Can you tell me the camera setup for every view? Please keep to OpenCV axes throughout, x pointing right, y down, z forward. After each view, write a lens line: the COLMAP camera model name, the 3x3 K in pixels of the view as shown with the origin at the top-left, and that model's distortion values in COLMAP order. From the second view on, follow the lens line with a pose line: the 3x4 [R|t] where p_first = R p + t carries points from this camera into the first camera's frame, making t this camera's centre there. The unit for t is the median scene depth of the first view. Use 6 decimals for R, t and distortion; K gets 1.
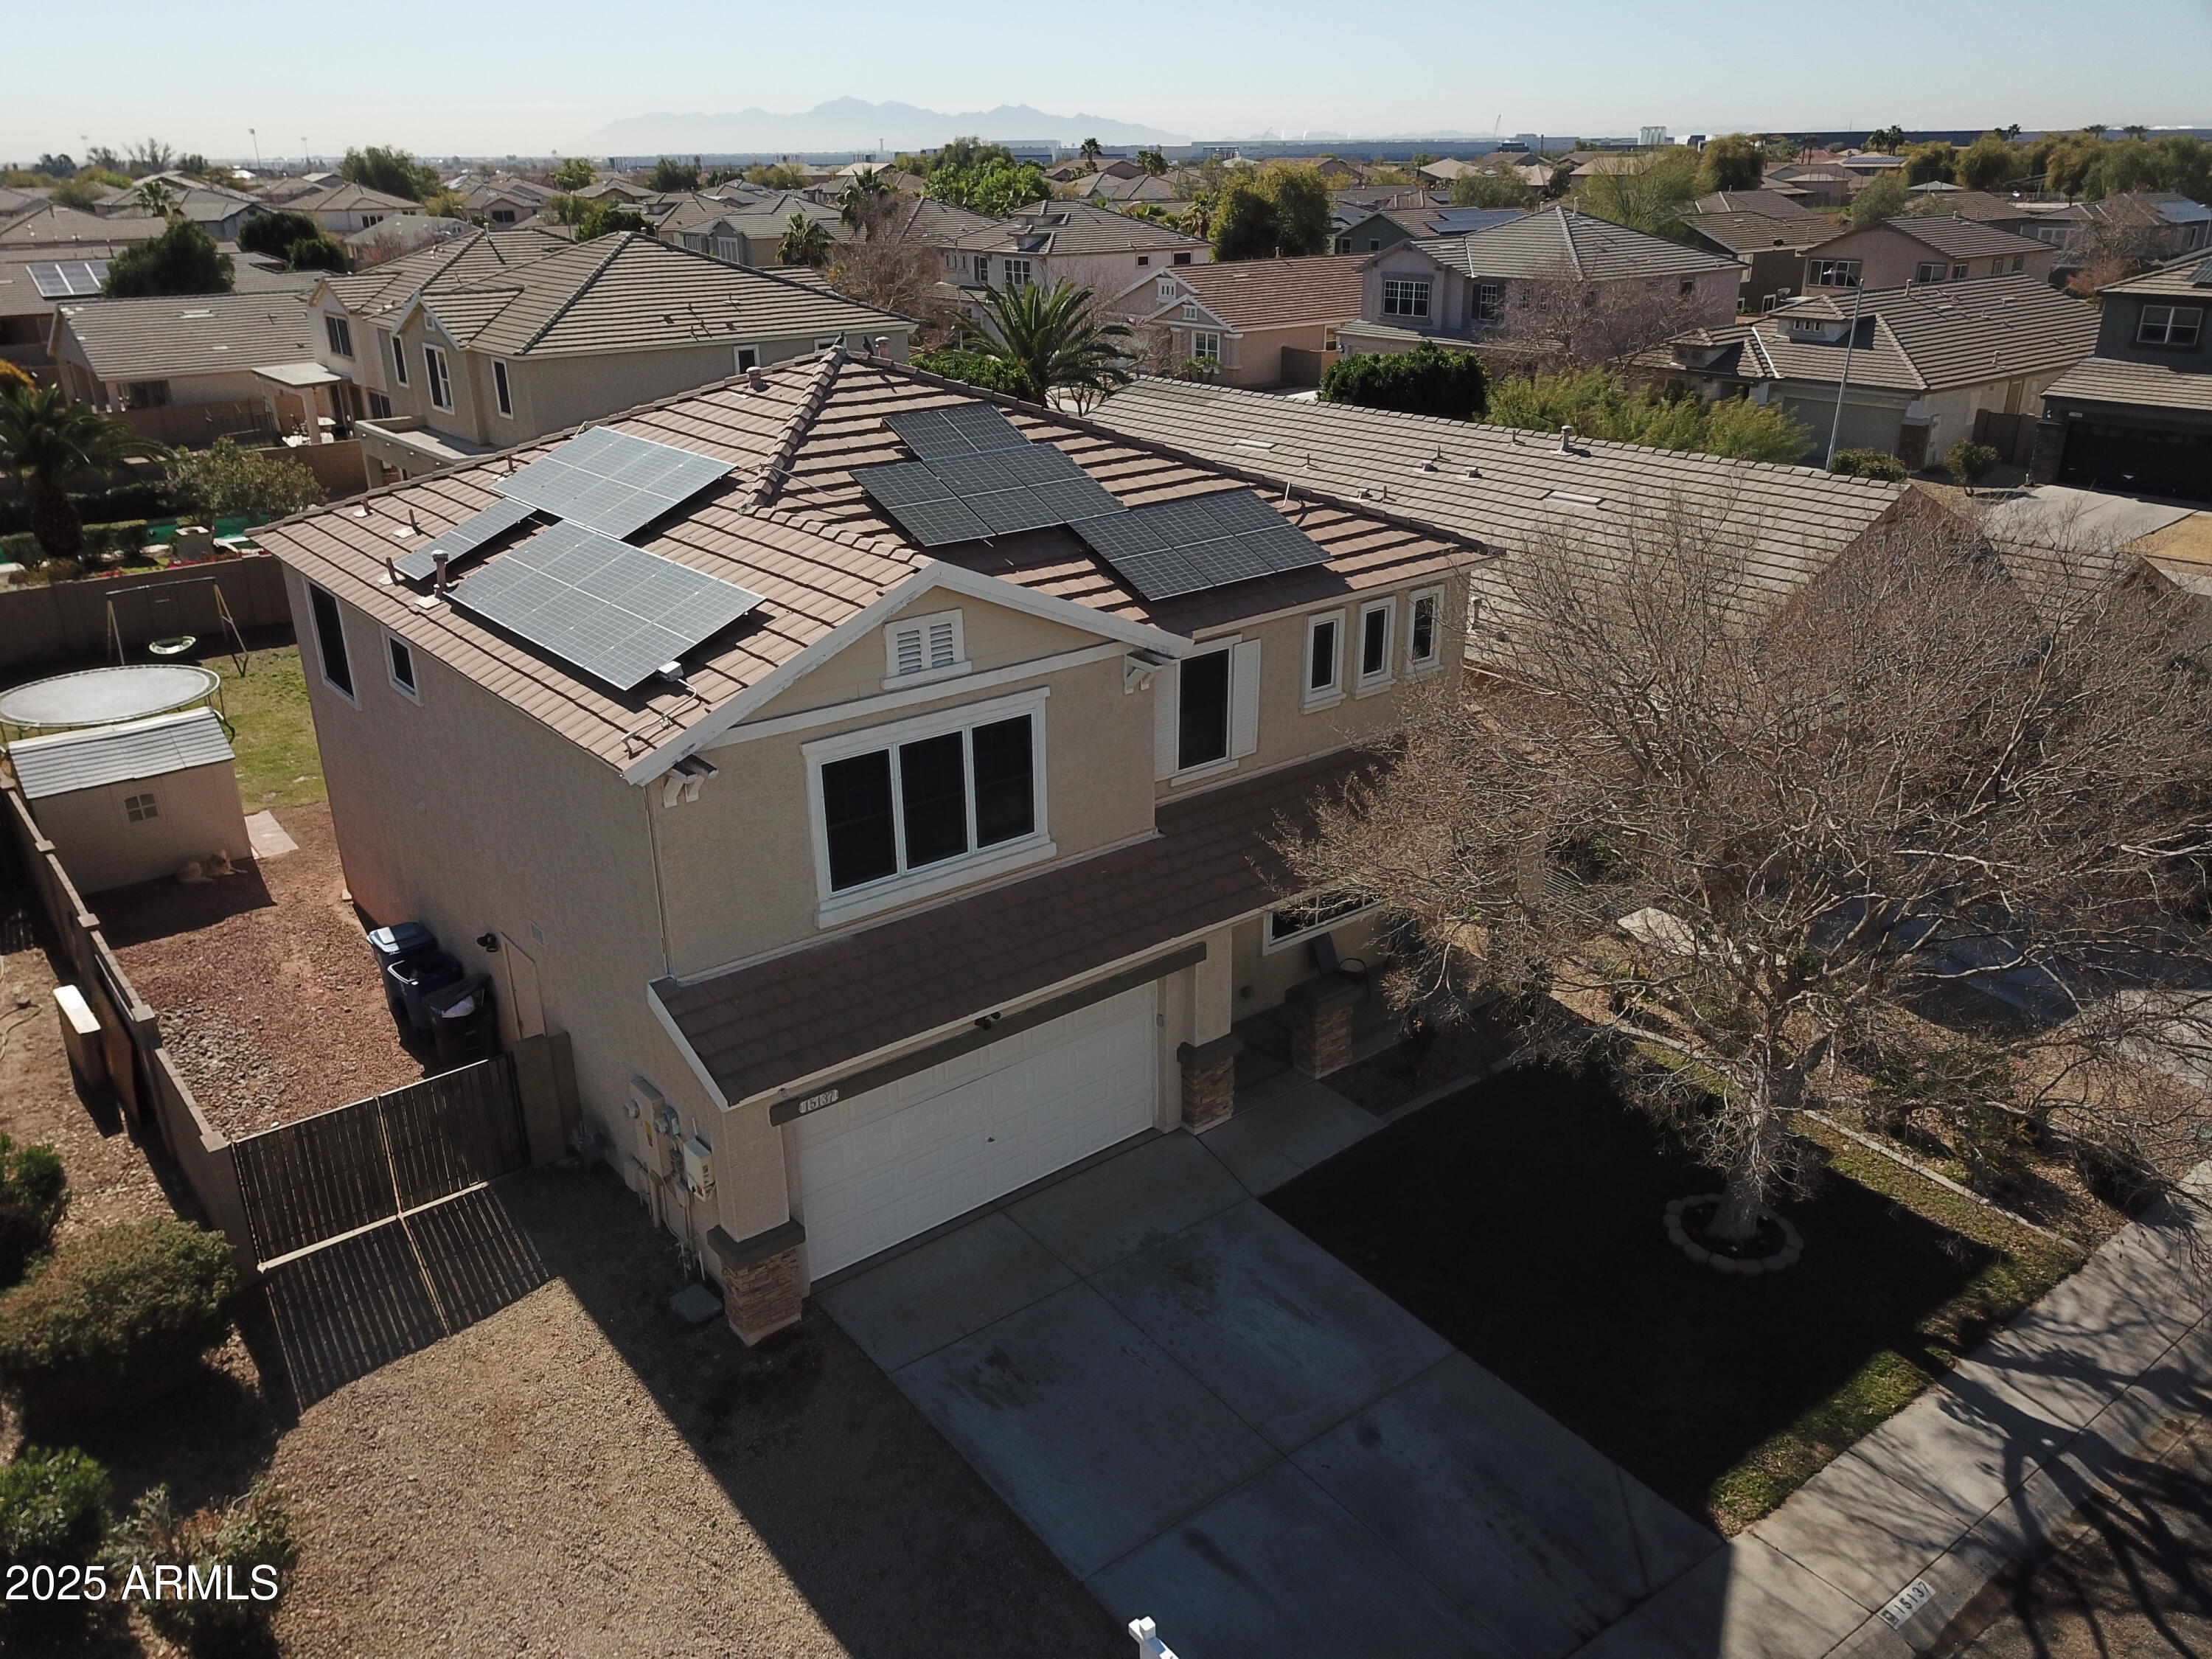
lens RADIAL K [[1696.1, 0, 1092.4], [0, 1696.1, 848.1], [0, 0, 1]] dist [0.001669, 0.000296]
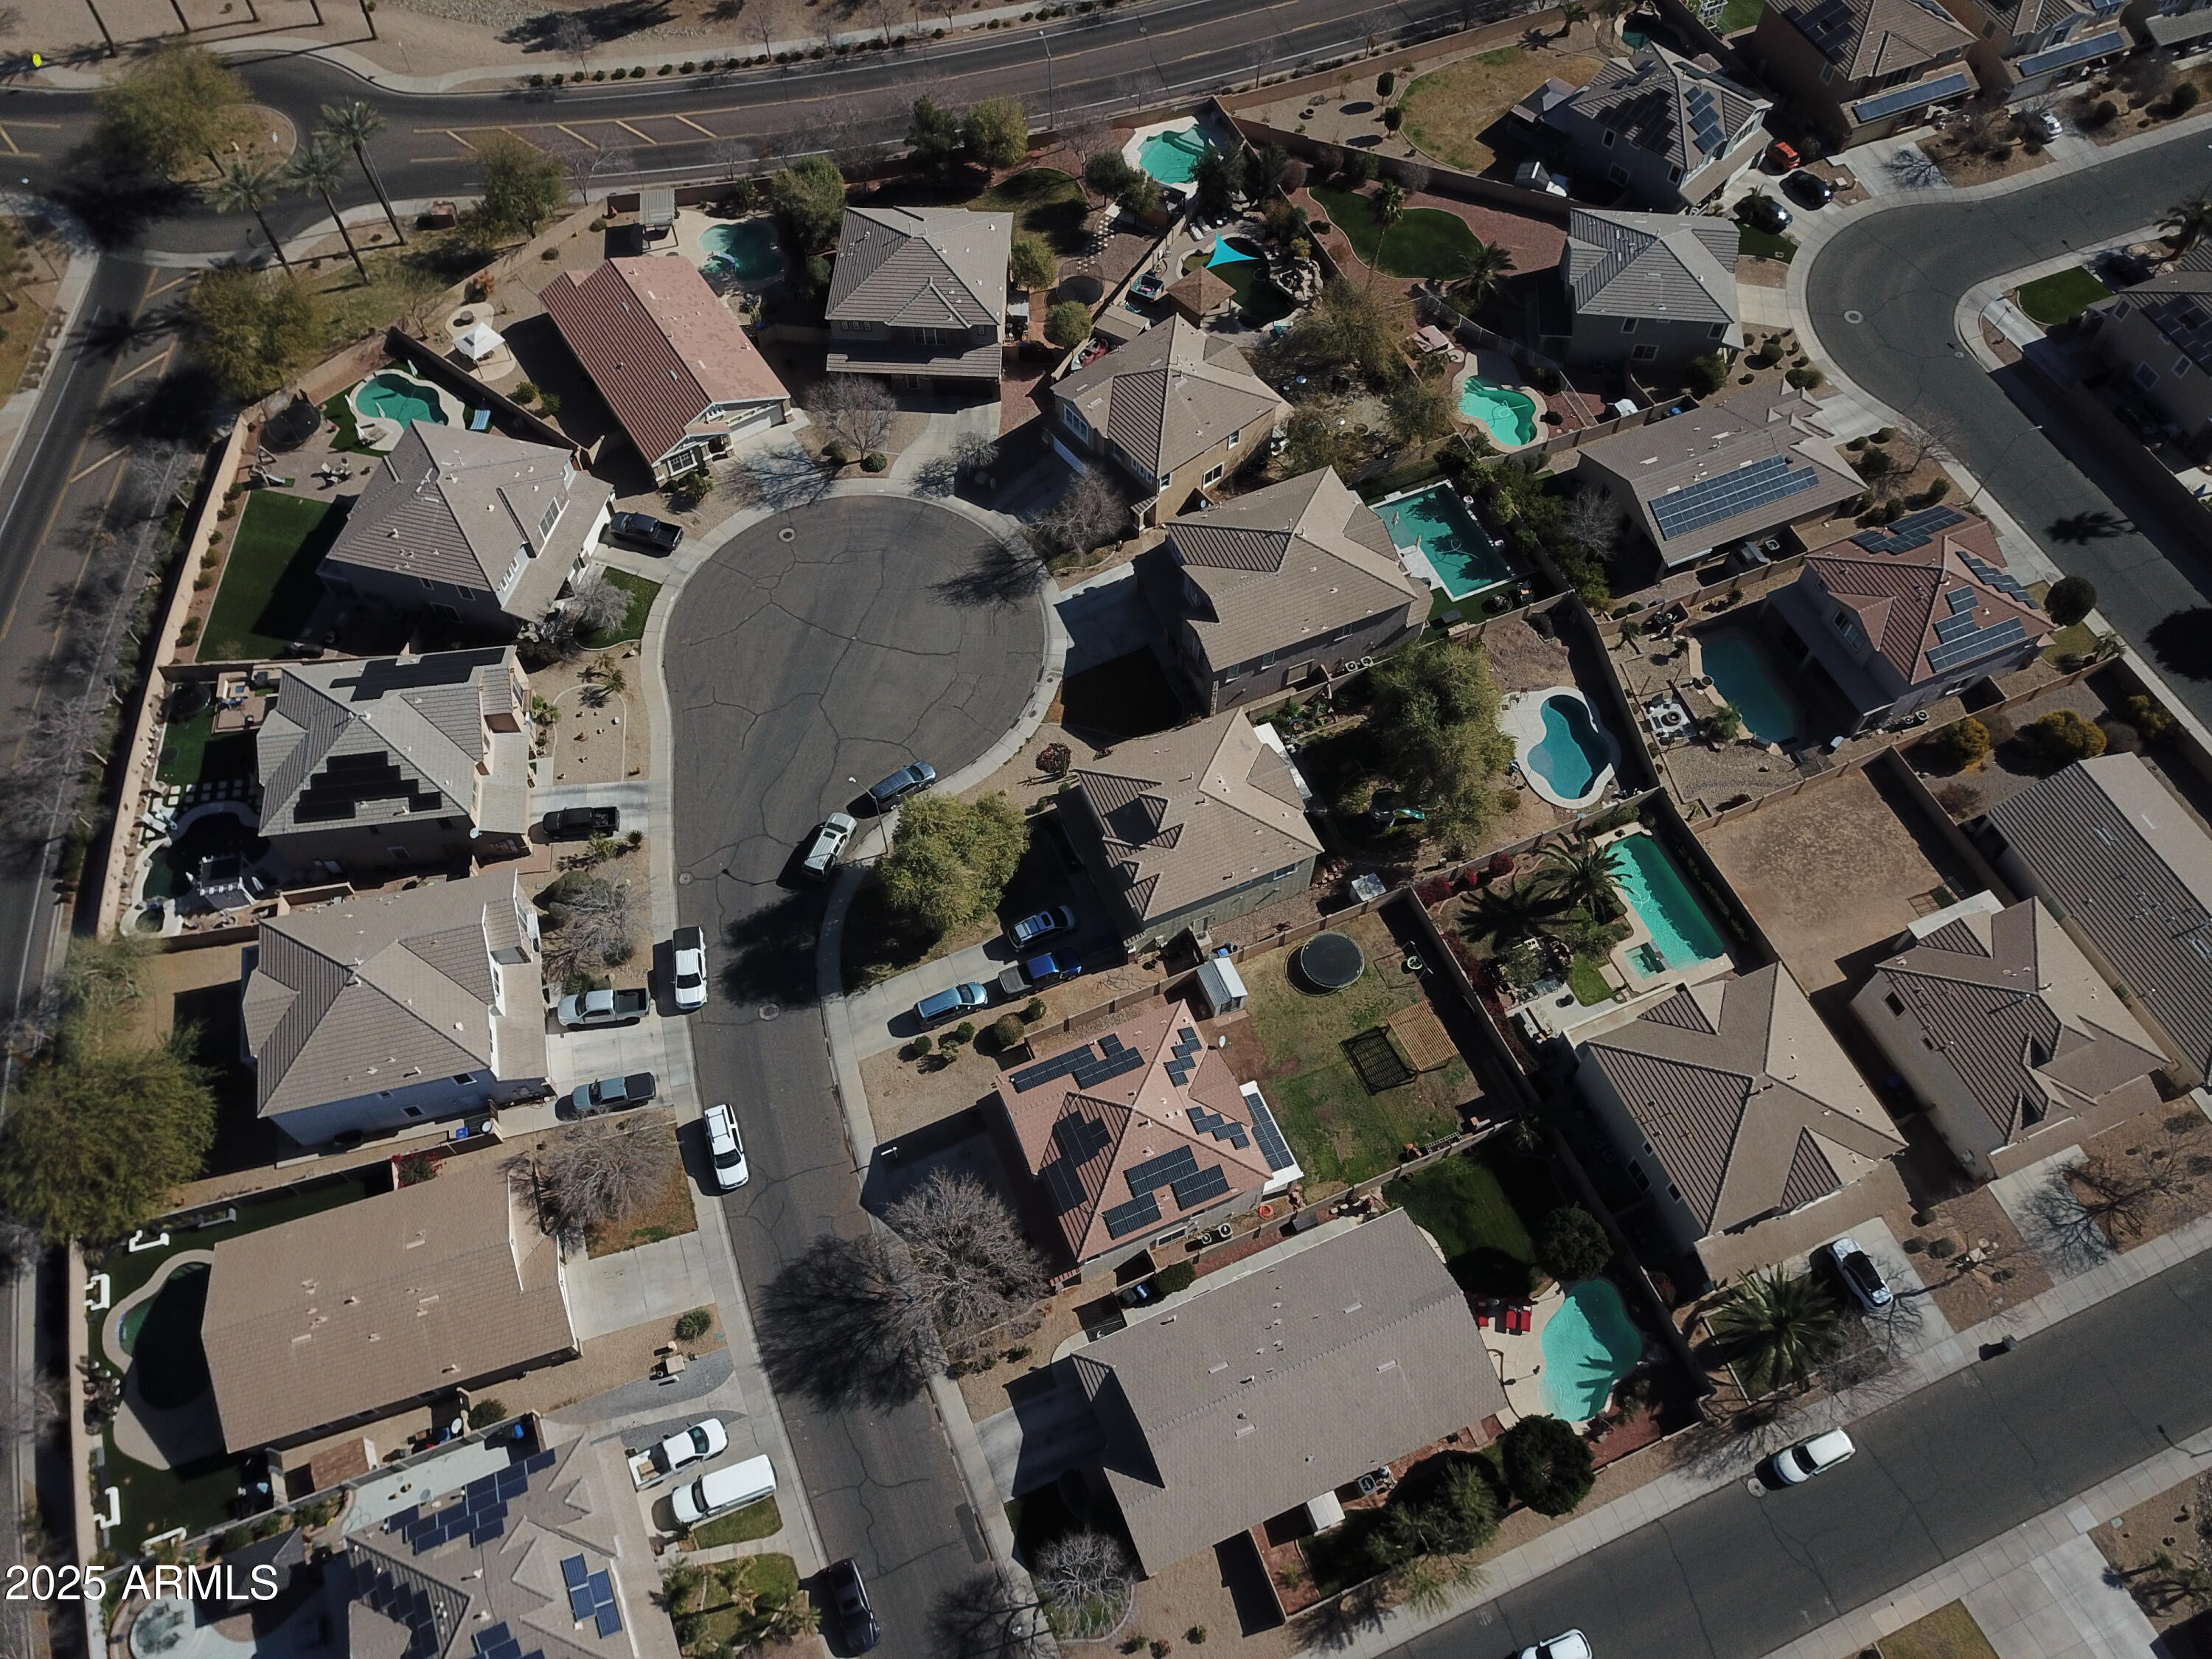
lens RADIAL K [[1644.1, 0, 1106.0], [0, 1644.1, 829.5], [0, 0, 1]] dist [0.089089, -0.290181]
pose [[-0.257238, 0.835708, -0.485202, 1.745895], [-0.361984, 0.382209, 0.850226, -5.434767], [0.895989, 0.394346, 0.204195, -0.301057]]
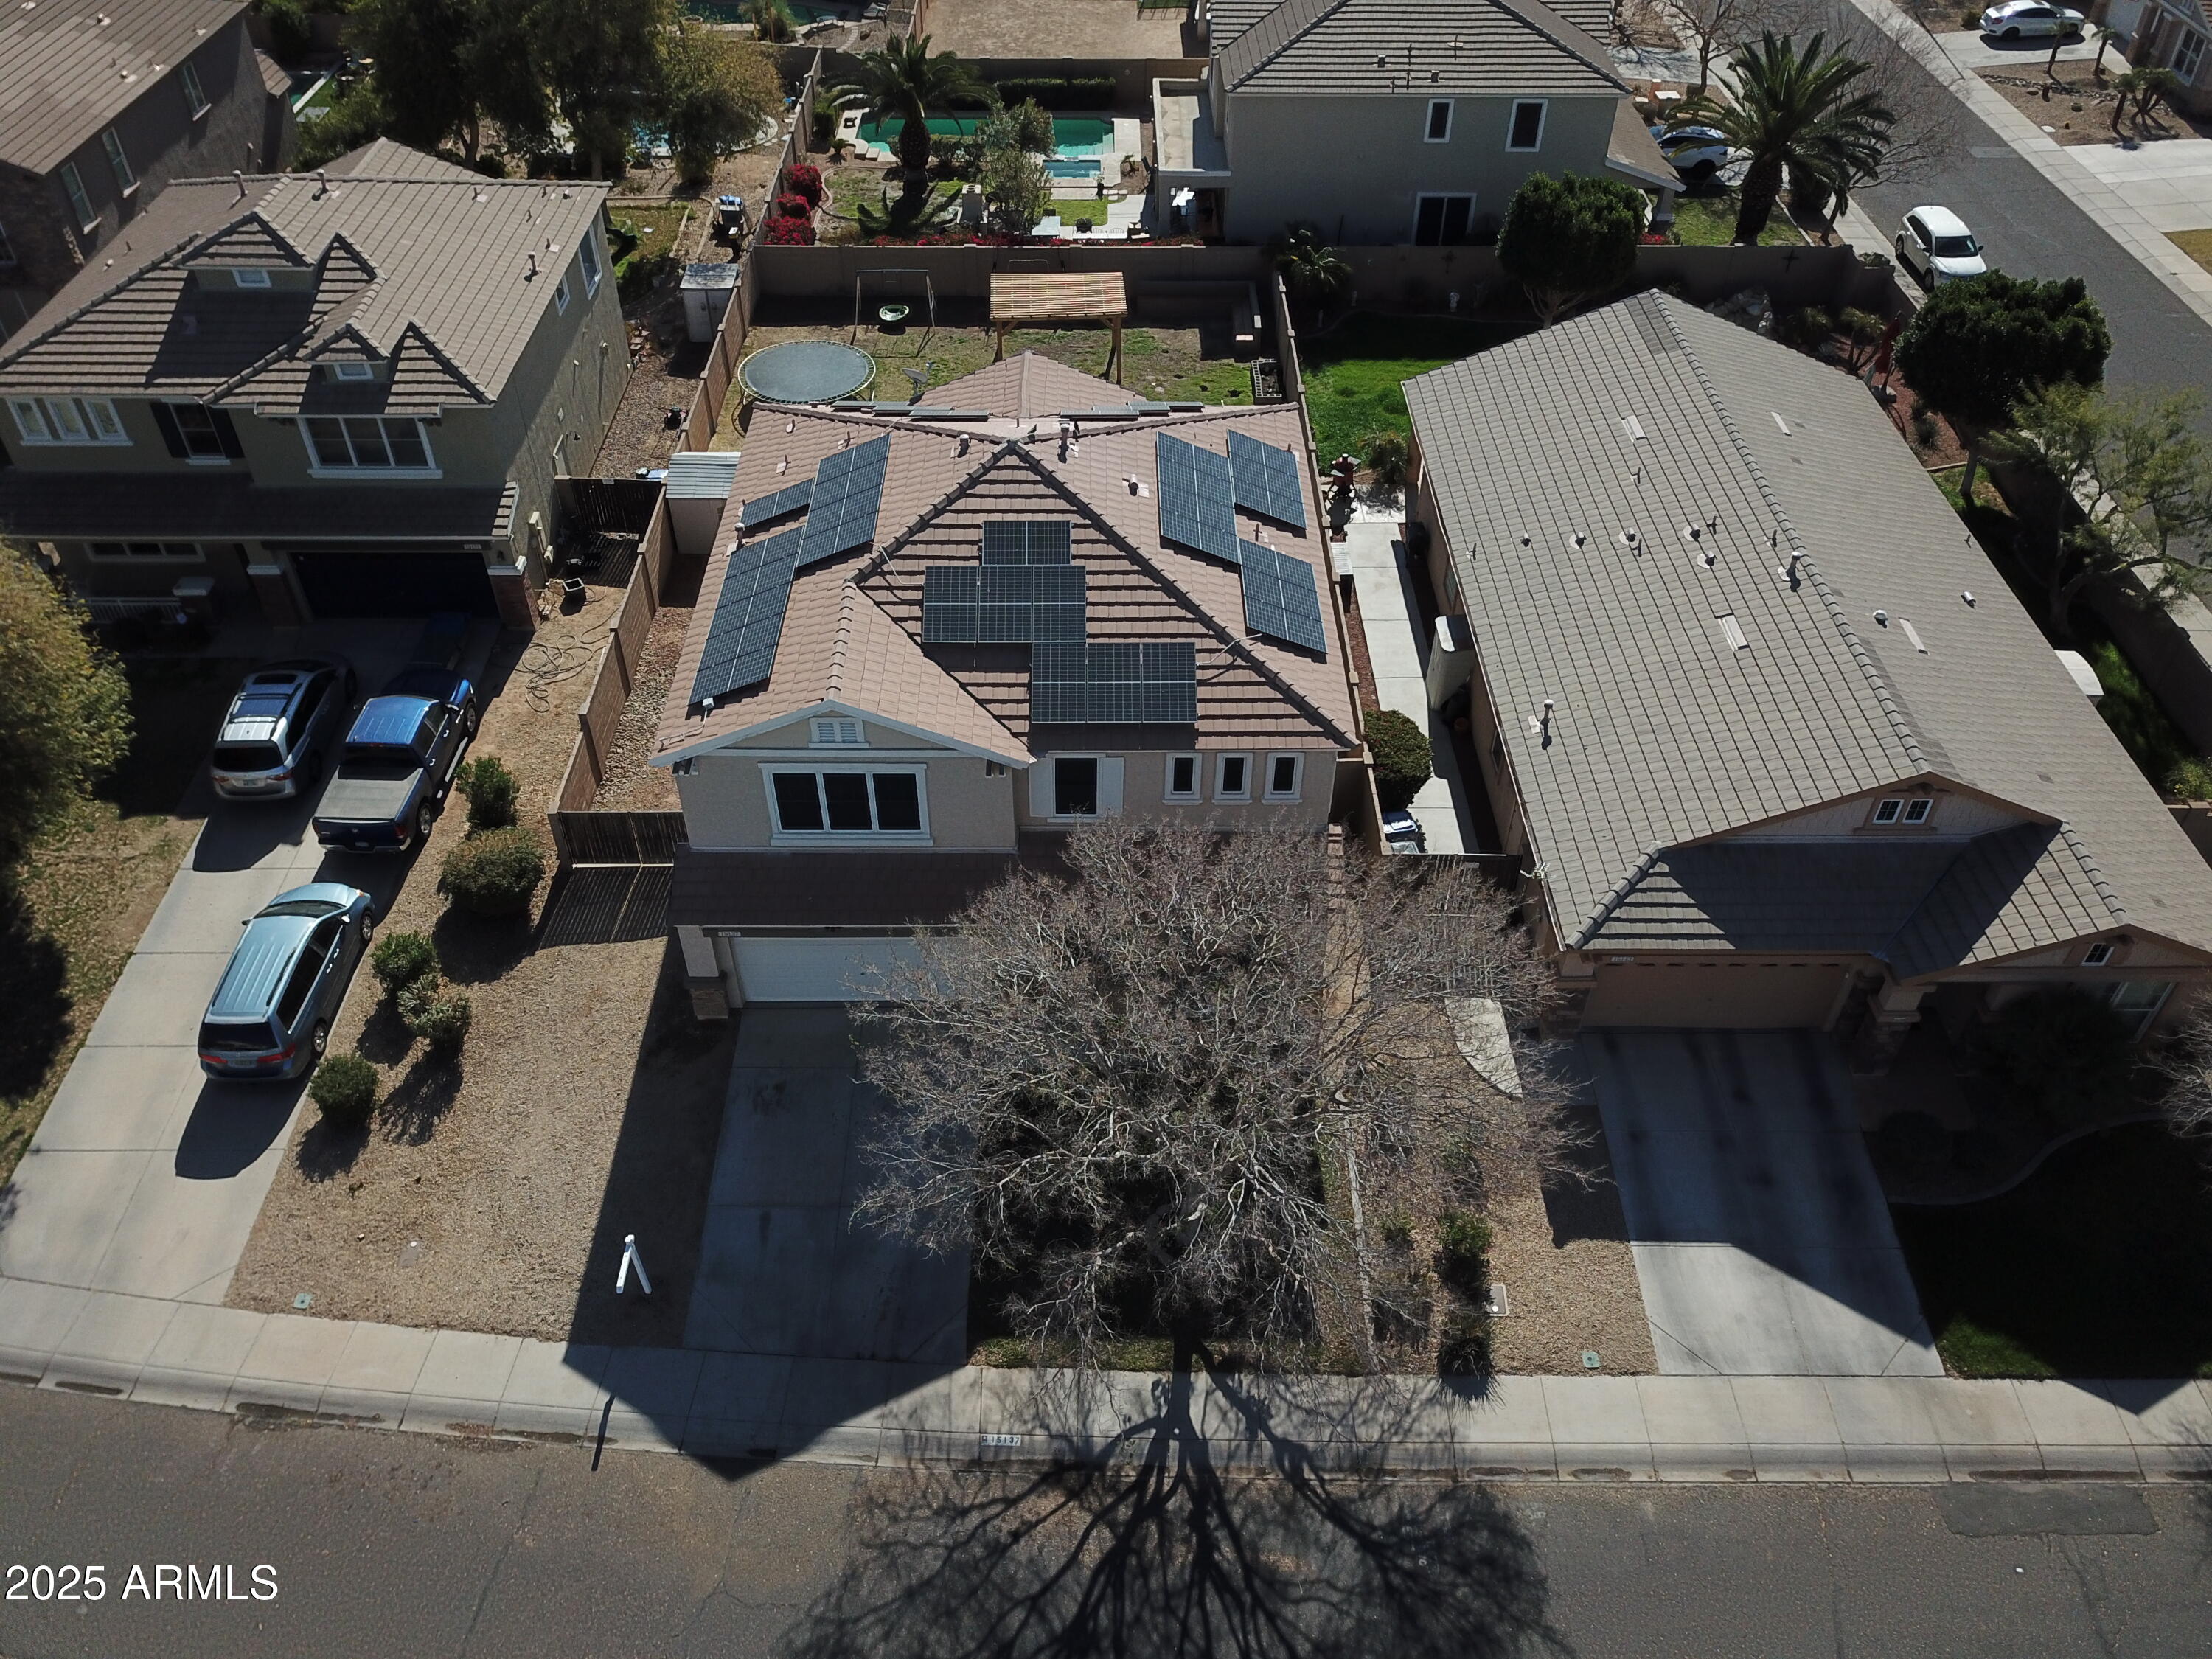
lens RADIAL K [[1696.1, 0, 1092.4], [0, 1696.1, 848.1], [0, 0, 1]] dist [0.001669, 0.000296]
pose [[0.785172, 0.429225, -0.446397, 0.918584], [-0.249206, 0.878891, 0.406752, -0.771433], [0.566923, -0.208125, 0.797046, -0.269886]]
